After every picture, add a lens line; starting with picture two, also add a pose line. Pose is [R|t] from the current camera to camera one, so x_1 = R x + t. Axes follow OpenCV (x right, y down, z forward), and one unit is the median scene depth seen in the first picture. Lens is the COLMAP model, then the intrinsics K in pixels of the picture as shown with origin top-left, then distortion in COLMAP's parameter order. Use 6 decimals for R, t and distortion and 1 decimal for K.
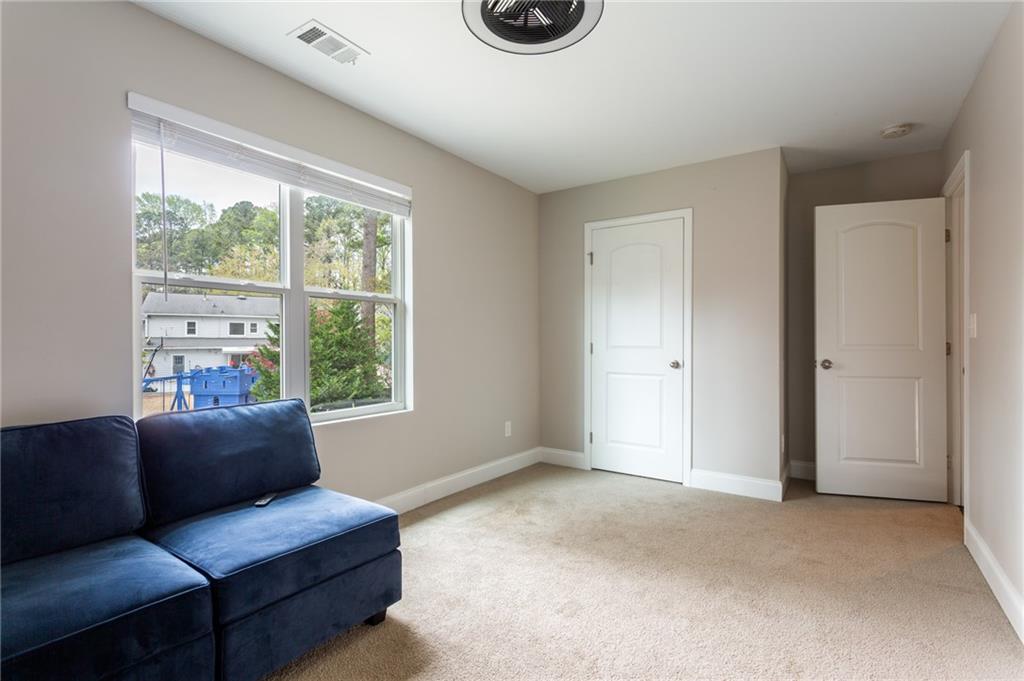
lens RADIAL K [[489.5, 0, 510.5], [0, 489.5, 336.4], [0, 0, 1]] dist [0.001975, 0.001606]
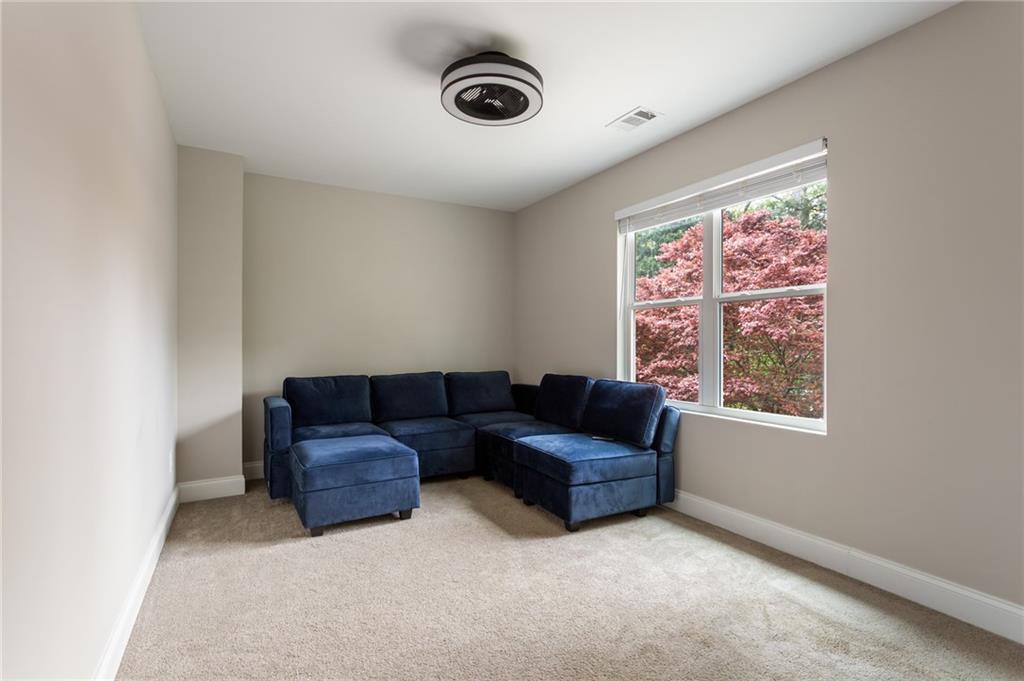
lens RADIAL K [[489.5, 0, 510.5], [0, 489.5, 345.5], [0, 0, 1]] dist [0.001975, 0.001606]
pose [[-0.439575, -0.000370, -0.898206, 0.723813], [-0.001764, 0.999998, 0.000451, 0.015357], [0.898204, 0.001782, -0.439575, 0.950596]]
